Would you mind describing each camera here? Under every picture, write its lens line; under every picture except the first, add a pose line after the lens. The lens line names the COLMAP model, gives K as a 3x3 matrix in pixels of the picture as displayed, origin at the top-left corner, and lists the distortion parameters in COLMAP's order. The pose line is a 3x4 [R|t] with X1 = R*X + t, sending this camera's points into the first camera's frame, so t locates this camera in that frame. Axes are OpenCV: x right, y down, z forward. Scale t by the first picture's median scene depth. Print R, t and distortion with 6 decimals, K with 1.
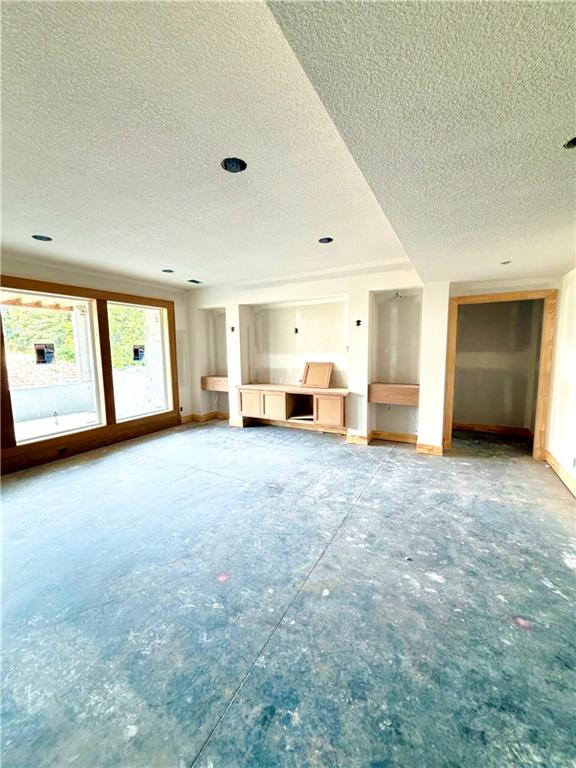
lens RADIAL K [[305.6, 0, 287.8], [0, 305.6, 380.5], [0, 0, 1]] dist [-0.002566, 0.000186]
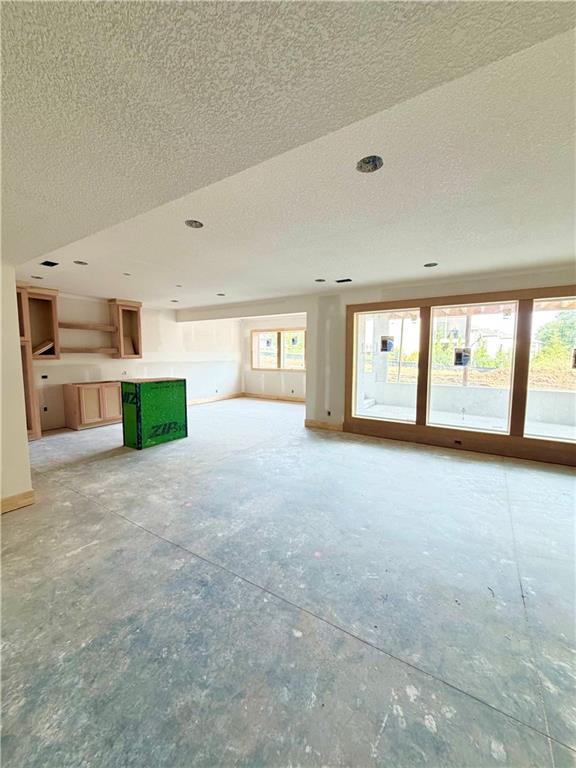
lens RADIAL K [[305.6, 0, 287.2], [0, 305.6, 383.8], [0, 0, 1]] dist [-0.002566, 0.000186]
pose [[-0.075001, 0.109522, -0.991151, 0.400850], [-0.107478, 0.987272, 0.117226, -0.049068], [0.991374, 0.115319, -0.062275, 0.412474]]
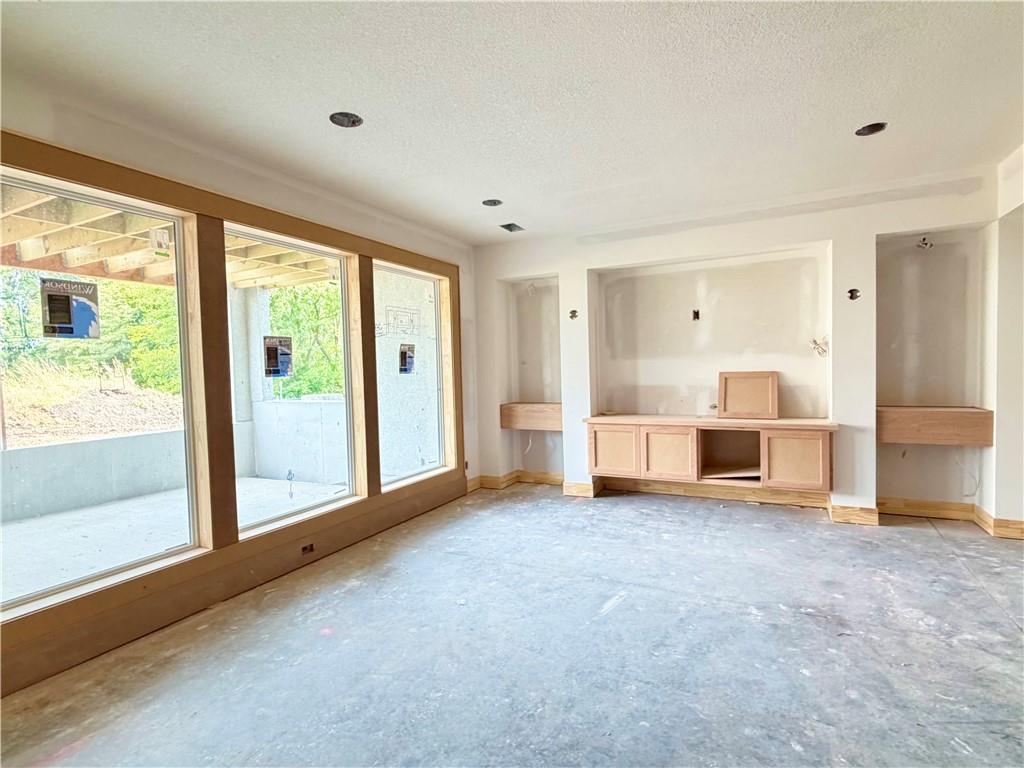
lens RADIAL K [[516.2, 0, 509.4], [0, 516.2, 386.2], [0, 0, 1]] dist [-0.003715, 0.000565]
pose [[0.999466, -0.014368, 0.029362, -0.422959], [0.016381, 0.997447, -0.069509, 0.027675], [-0.028289, 0.069953, 0.997149, 0.130000]]
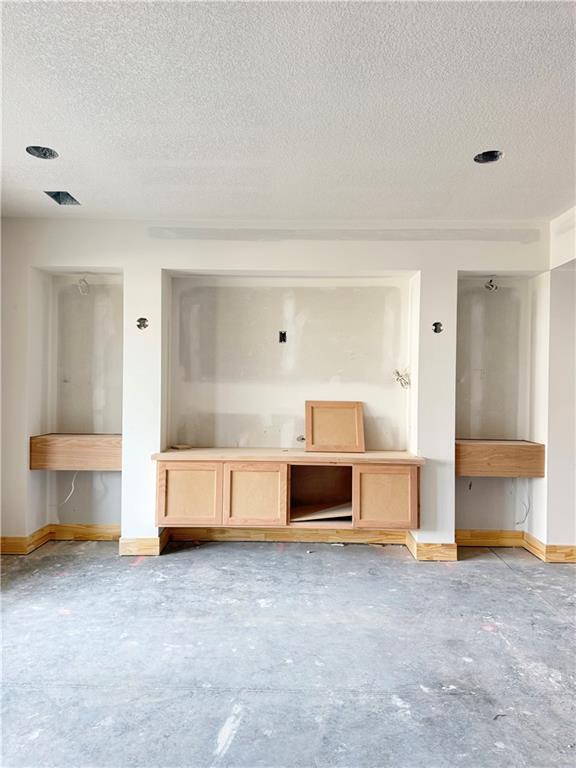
lens RADIAL K [[536.4, 0, 290.1], [0, 536.4, 384.8], [0, 0, 1]] dist [0.048170, -0.051877]
pose [[0.877189, 0.027047, 0.479383, -0.469347], [0.025827, 0.994309, -0.103358, 0.003380], [-0.479450, 0.103046, 0.871498, 0.324963]]
